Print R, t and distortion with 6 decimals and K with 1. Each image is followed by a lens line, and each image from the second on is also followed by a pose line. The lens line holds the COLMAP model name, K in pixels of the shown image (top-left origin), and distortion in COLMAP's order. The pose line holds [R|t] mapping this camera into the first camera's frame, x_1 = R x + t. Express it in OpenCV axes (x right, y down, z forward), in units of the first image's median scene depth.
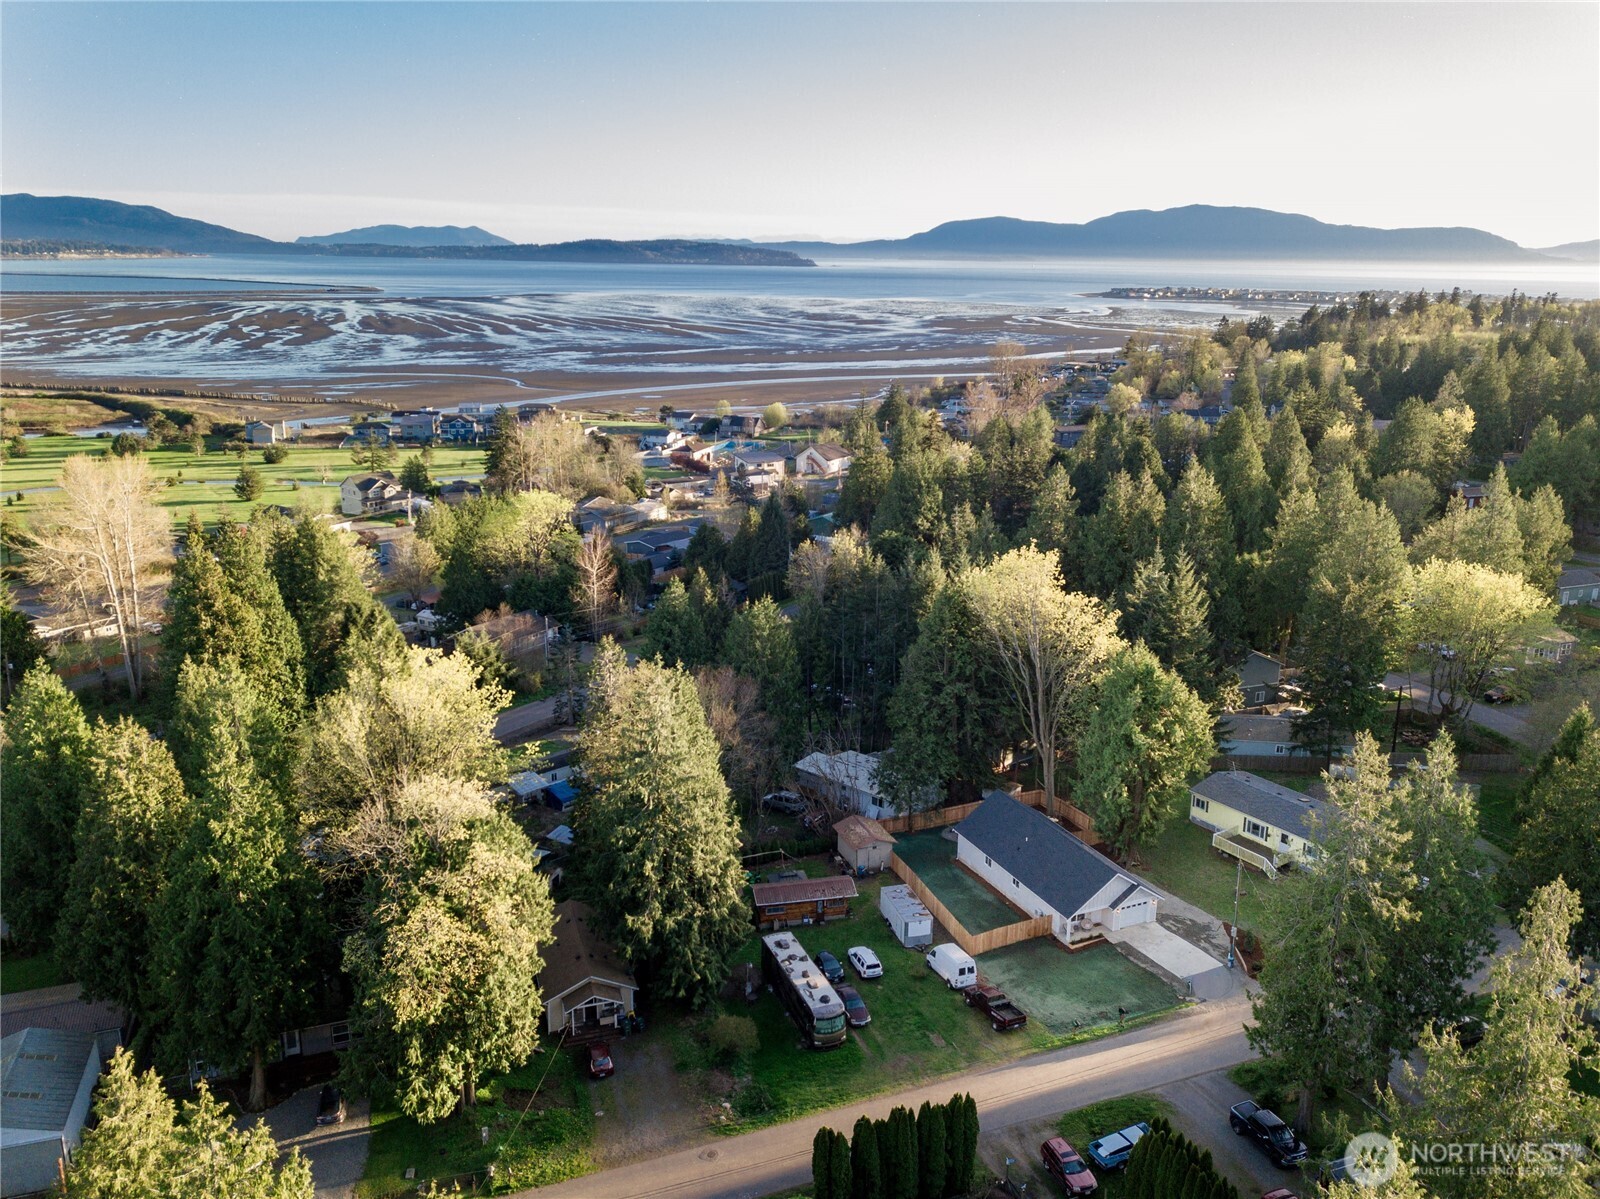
lens RADIAL K [[1270.6, 0, 800.0], [0, 1270.6, 599.5], [0, 0, 1]] dist [0.023536, -0.019187]
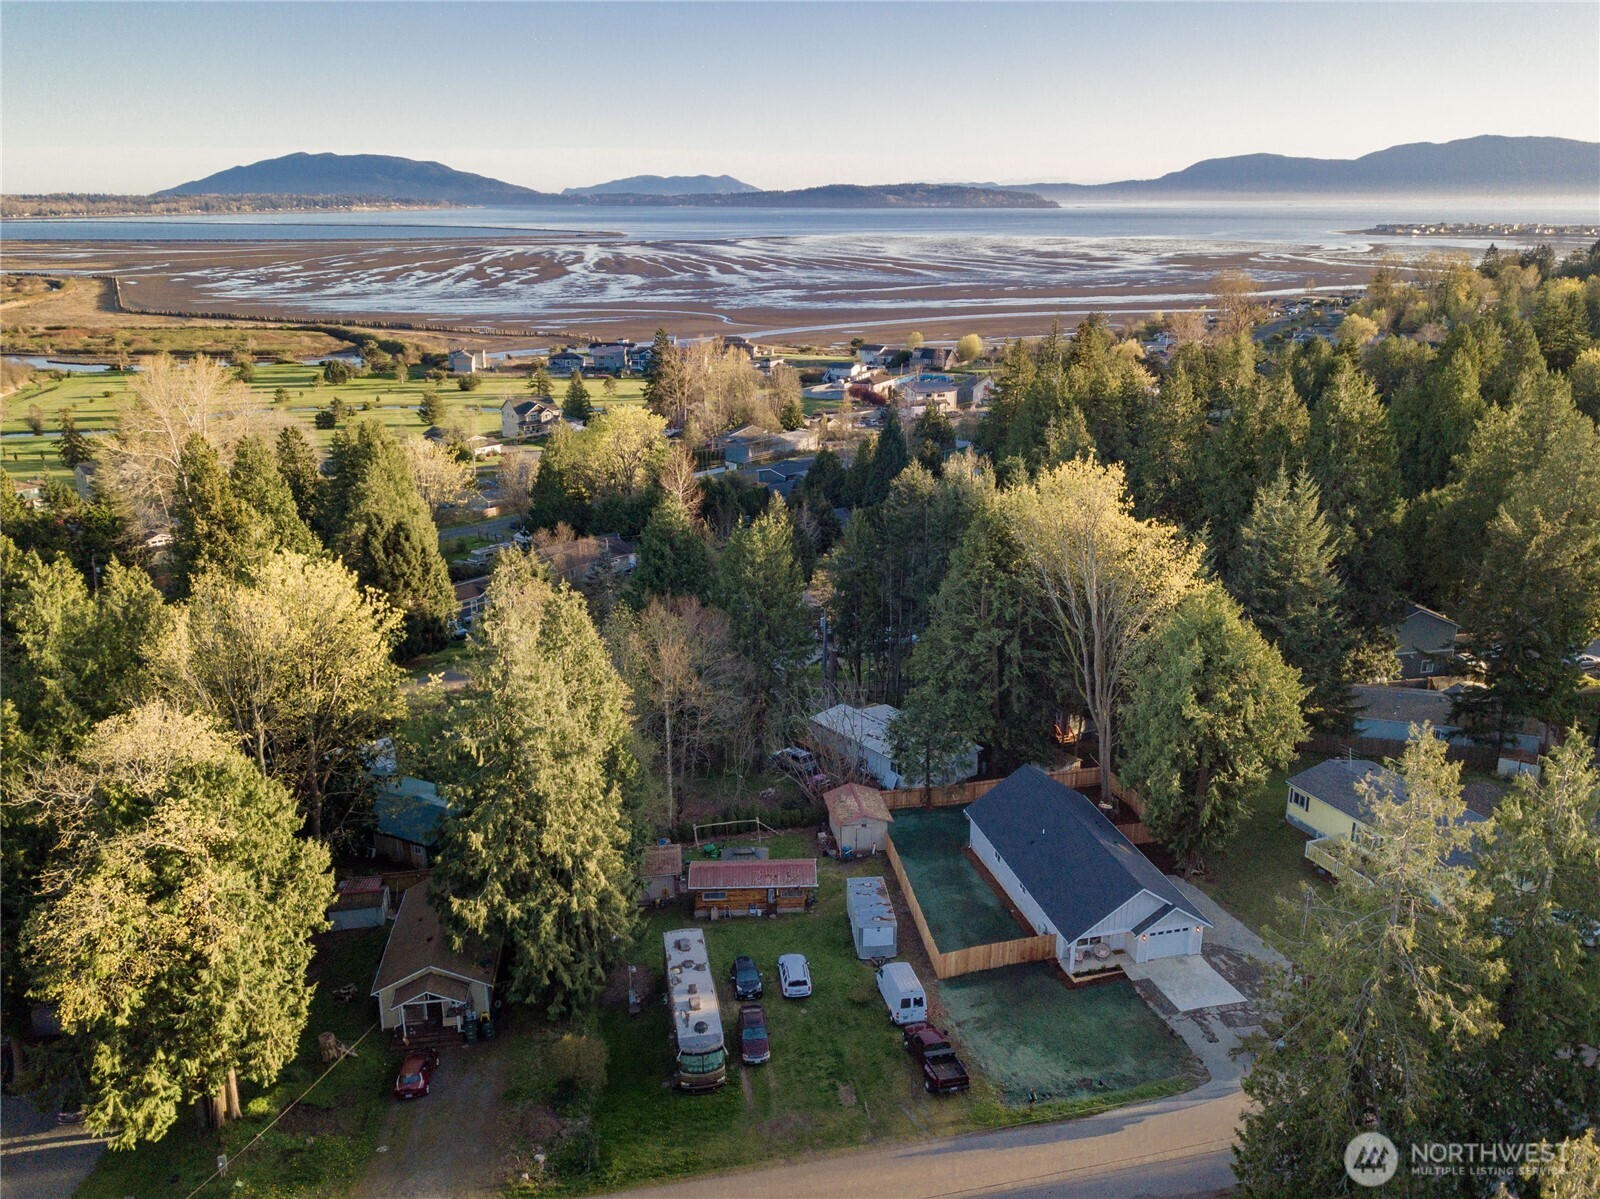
lens RADIAL K [[1250.1, 0, 803.0], [0, 1250.1, 601.2], [0, 0, 1]] dist [0.018878, -0.011671]
pose [[0.982942, 0.043202, -0.178767, 0.089300], [-0.035132, 0.998226, 0.048066, 0.009104], [0.180527, -0.040966, 0.982717, 0.124489]]
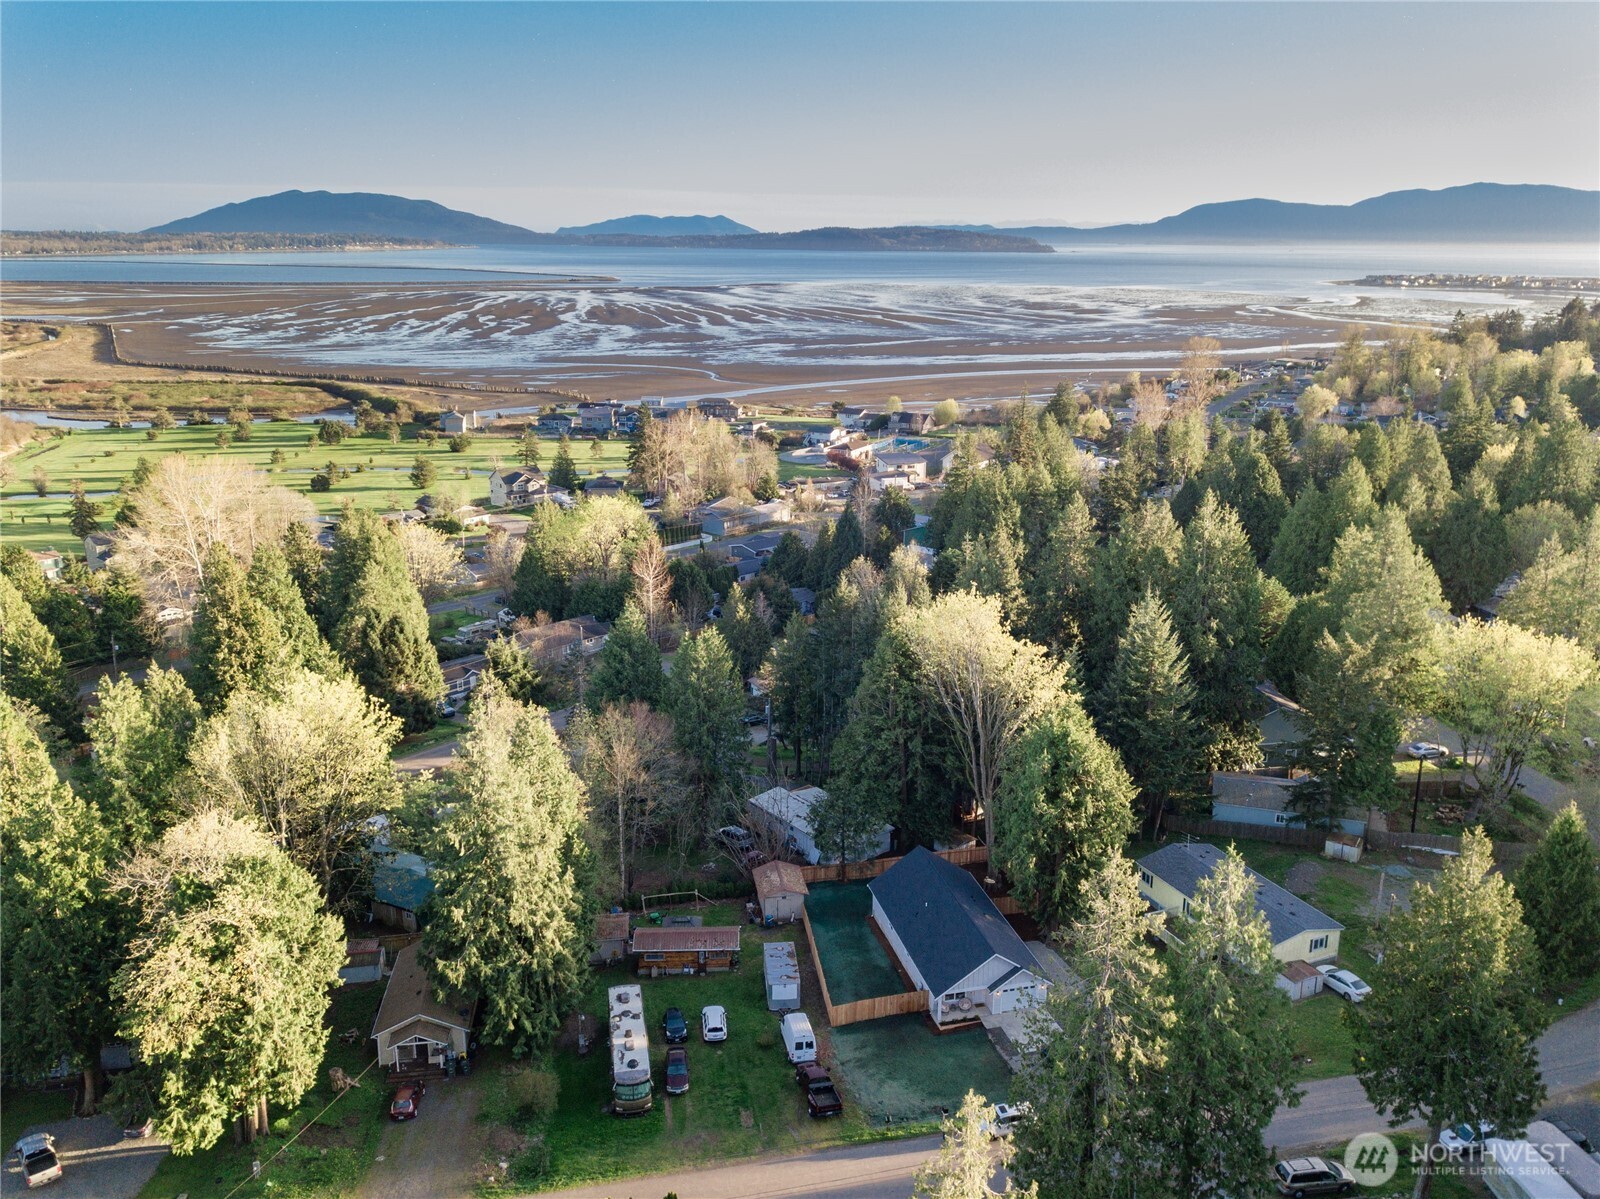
lens RADIAL K [[1270.6, 0, 800.0], [0, 1270.6, 599.5], [0, 0, 1]] dist [0.023536, -0.019187]
pose [[0.983126, 0.042817, -0.177847, 0.132617], [-0.041063, 0.999065, 0.013533, -0.024991], [0.178260, -0.006002, 0.983965, 0.031618]]
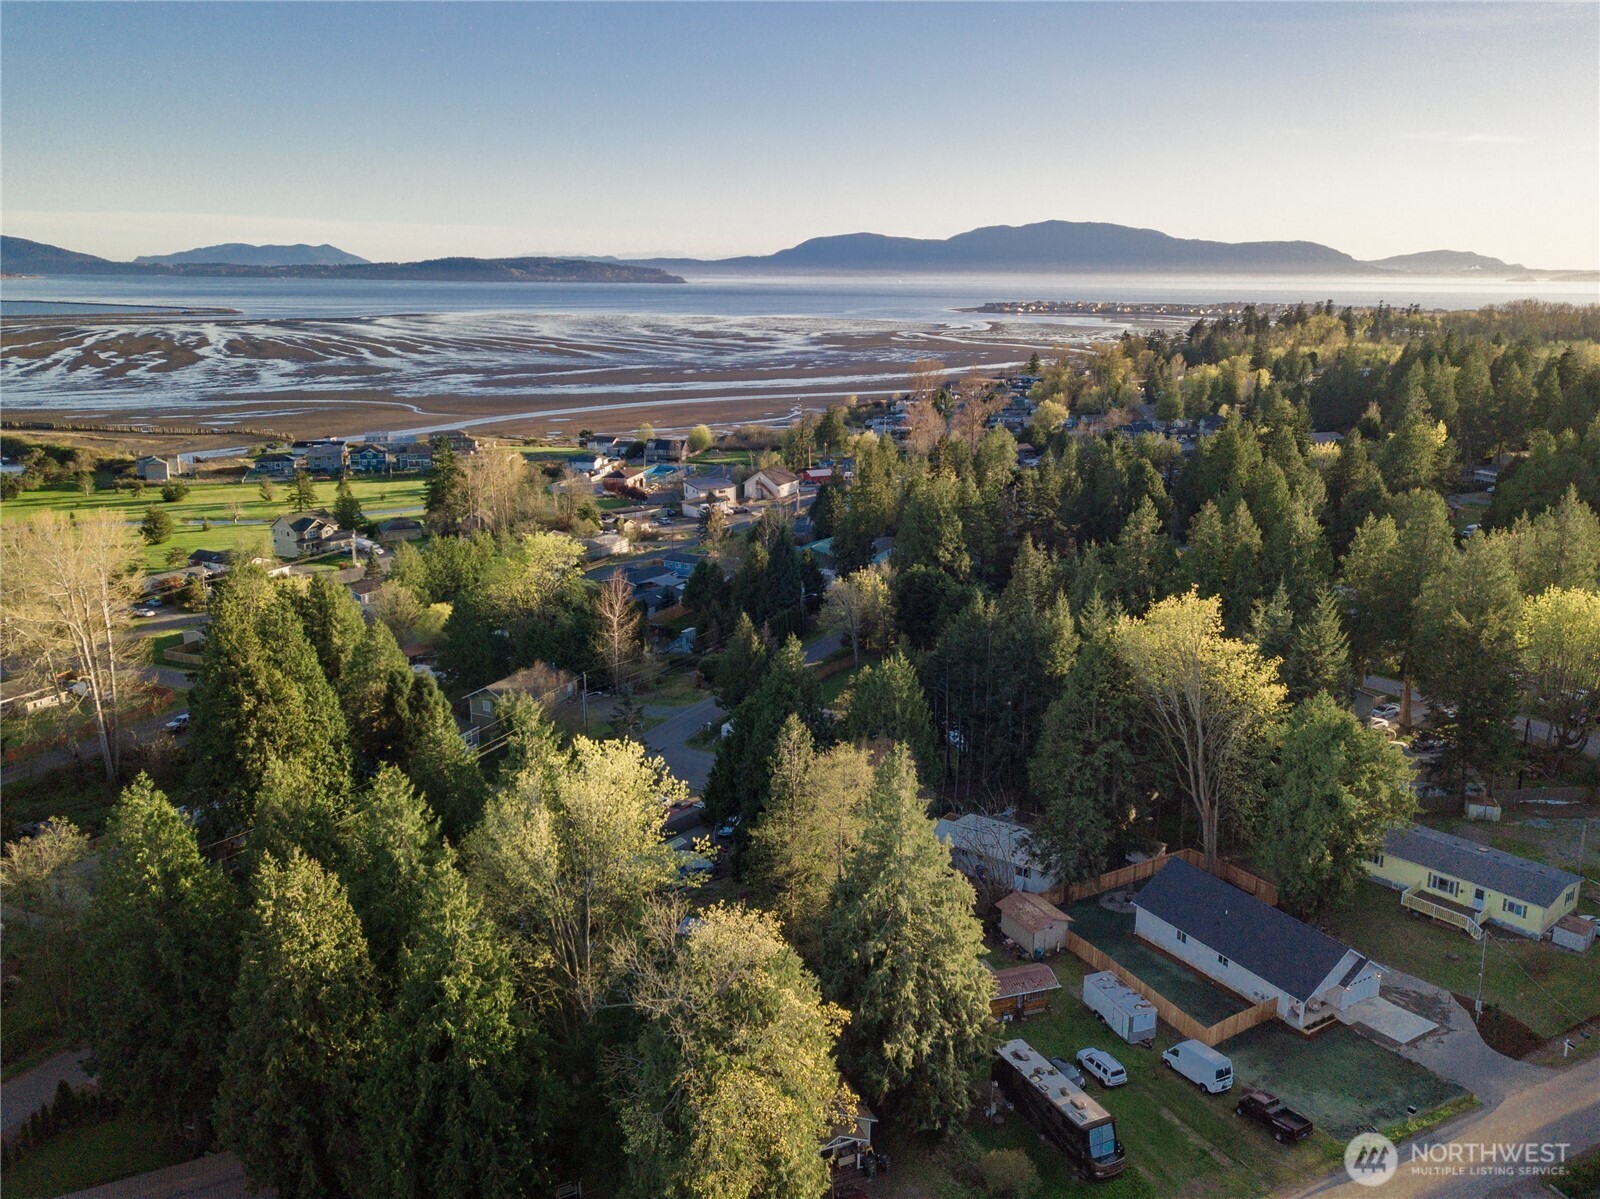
lens RADIAL K [[1270.6, 0, 800.0], [0, 1270.6, 599.5], [0, 0, 1]] dist [0.023536, -0.019187]
pose [[0.994533, -0.033005, 0.099074, -0.117155], [0.034179, 0.999364, -0.010169, -0.021903], [-0.098675, 0.013500, 0.995028, 0.055832]]
